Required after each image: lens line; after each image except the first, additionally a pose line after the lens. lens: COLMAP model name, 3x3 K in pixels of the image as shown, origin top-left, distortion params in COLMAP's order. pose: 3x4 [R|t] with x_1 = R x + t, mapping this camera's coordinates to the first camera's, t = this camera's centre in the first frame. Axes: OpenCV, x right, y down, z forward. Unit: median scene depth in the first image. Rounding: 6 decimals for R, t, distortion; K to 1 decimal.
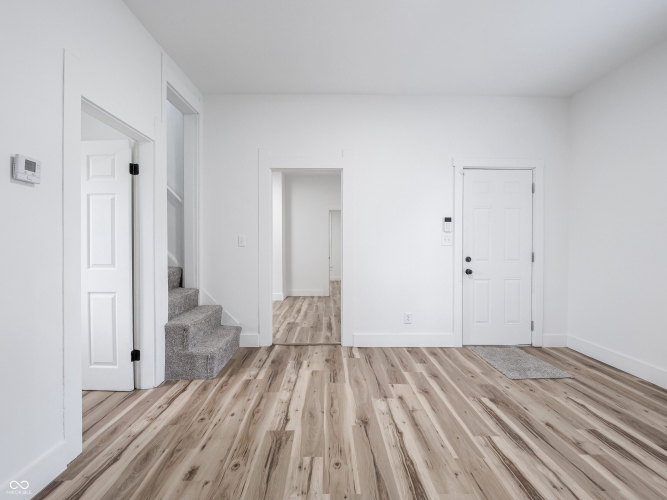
lens RADIAL K [[339.6, 0, 348.1], [0, 339.6, 252.3], [0, 0, 1]] dist [-0.015395, 0.000347]
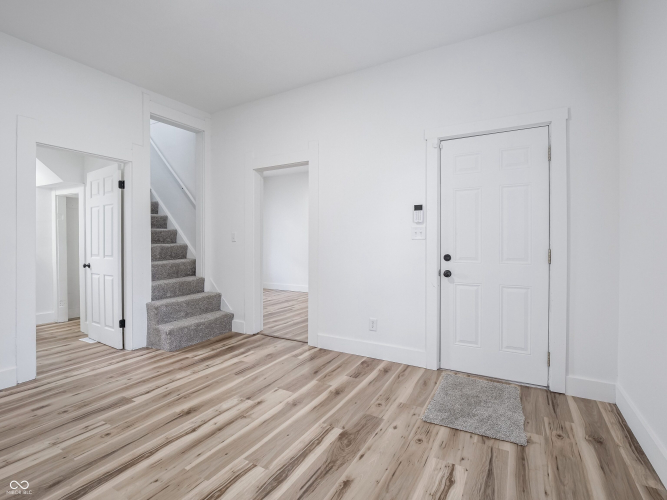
lens RADIAL K [[346.8, 0, 327.8], [0, 346.8, 249.2], [0, 0, 1]] dist [-0.016837, 0.000506]
pose [[0.841592, 0.006999, -0.540068, 0.709700], [-0.002913, 0.999960, 0.008419, -0.005883], [0.540106, -0.005512, 0.841579, 0.251507]]
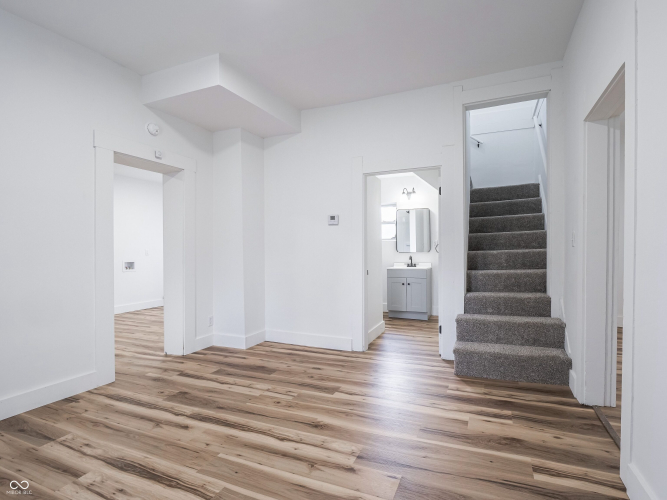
lens RADIAL K [[339.6, 0, 348.1], [0, 339.6, 252.3], [0, 0, 1]] dist [-0.015395, 0.000347]
pose [[-0.434557, 0.009813, -0.900591, 0.655071], [-0.005180, 0.999897, 0.013394, -0.016285], [0.900629, 0.010486, -0.434462, 1.098009]]
